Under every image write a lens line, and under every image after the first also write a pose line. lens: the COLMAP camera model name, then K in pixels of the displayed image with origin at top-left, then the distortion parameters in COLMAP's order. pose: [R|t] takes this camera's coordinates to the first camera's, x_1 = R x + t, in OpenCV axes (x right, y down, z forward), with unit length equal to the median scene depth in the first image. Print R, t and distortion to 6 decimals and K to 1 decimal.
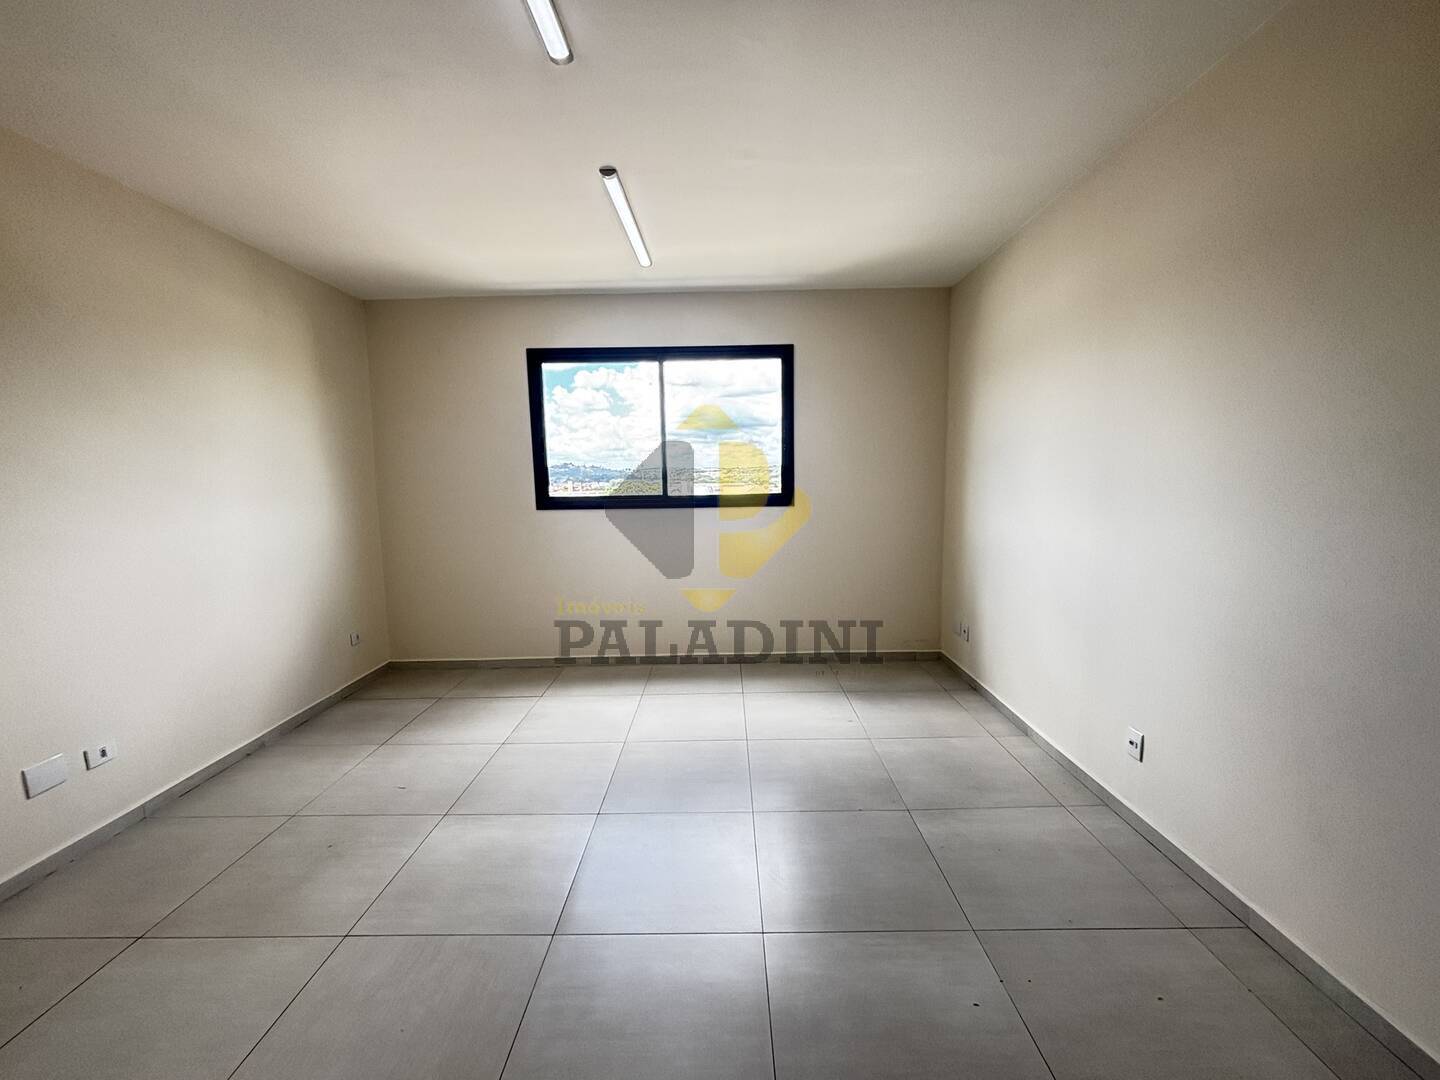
lens RADIAL K [[576.8, 0, 714.4], [0, 576.8, 537.3], [0, 0, 1]] dist [0.003601, 0.000735]
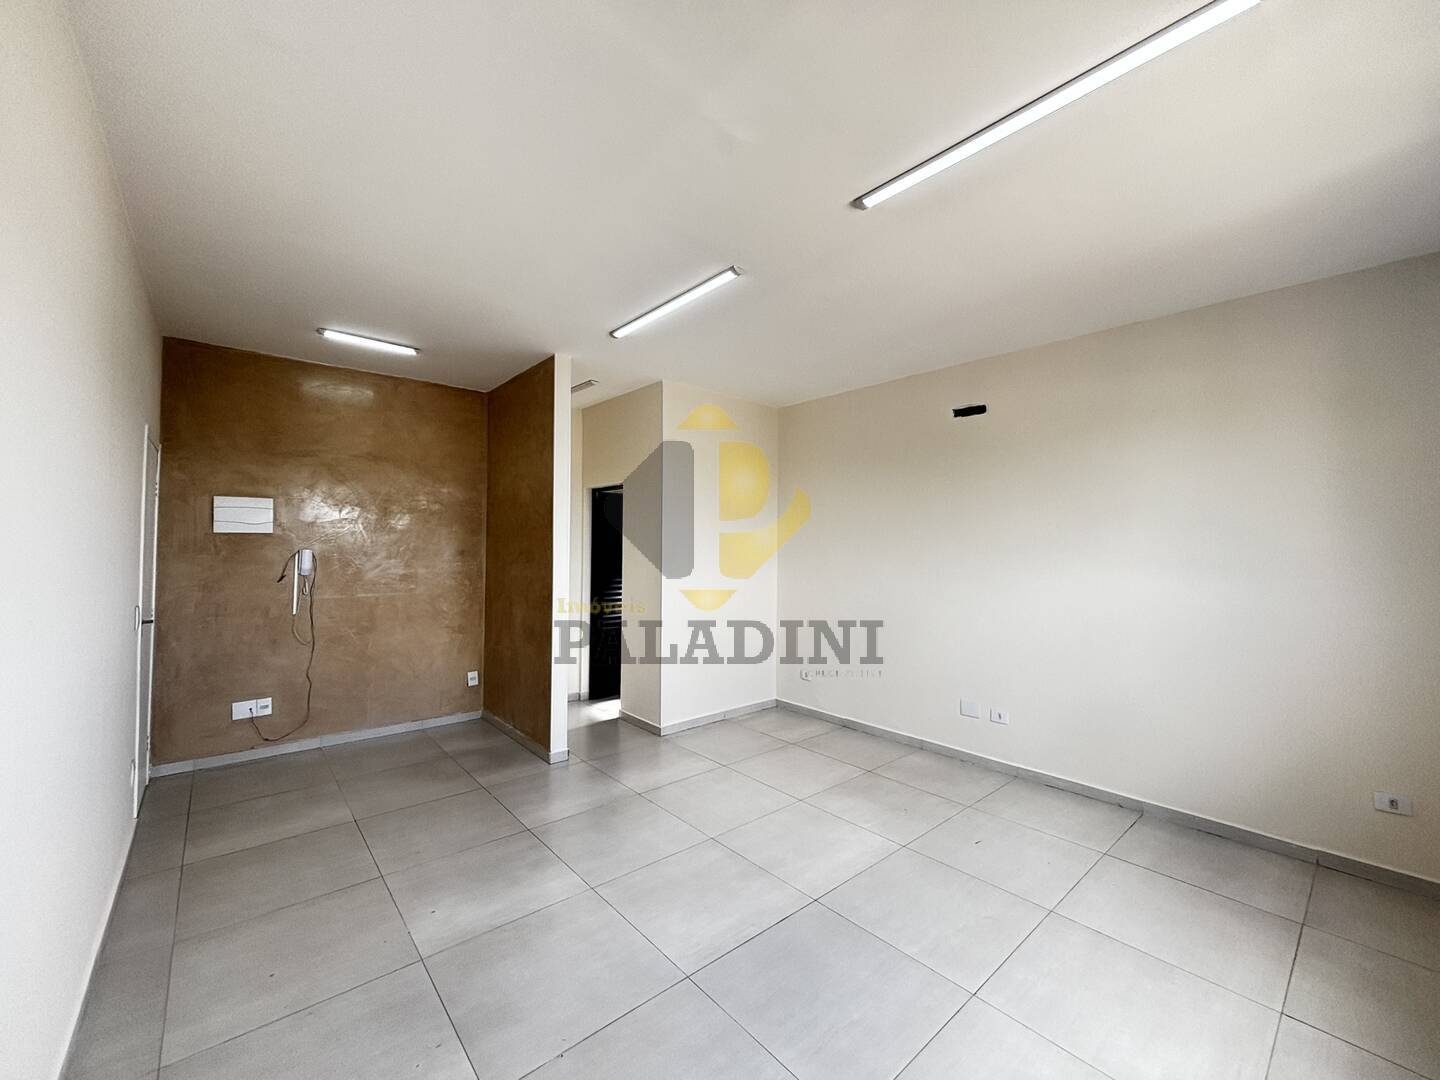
lens RADIAL K [[576.8, 0, 715.5], [0, 576.8, 539.0], [0, 0, 1]] dist [0.003601, 0.000735]
pose [[-0.752952, 0.005084, -0.658056, 0.334931], [-0.064368, 0.994606, 0.081334, -0.111917], [0.654920, 0.103598, -0.748564, 0.938398]]
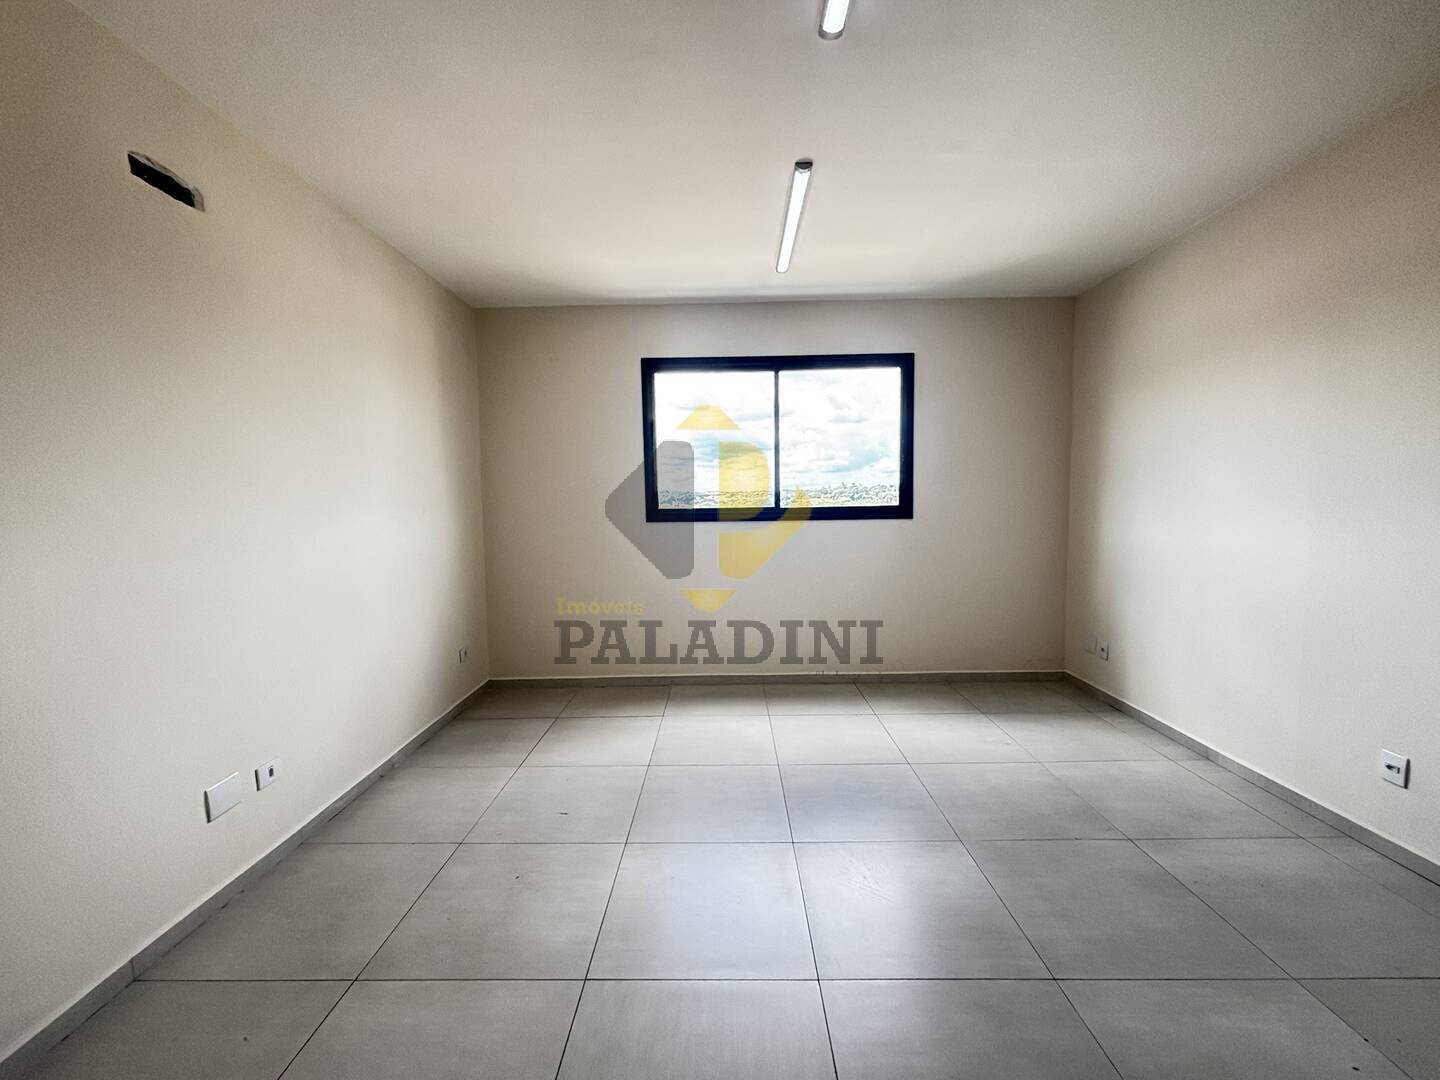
lens RADIAL K [[576.8, 0, 716.7], [0, 576.8, 537.4], [0, 0, 1]] dist [0.003601, 0.000735]
pose [[0.999989, 0.002802, -0.003688, -0.193672], [-0.002951, 0.999150, -0.041121, 0.018114], [0.003570, 0.041132, 0.999147, 0.034201]]
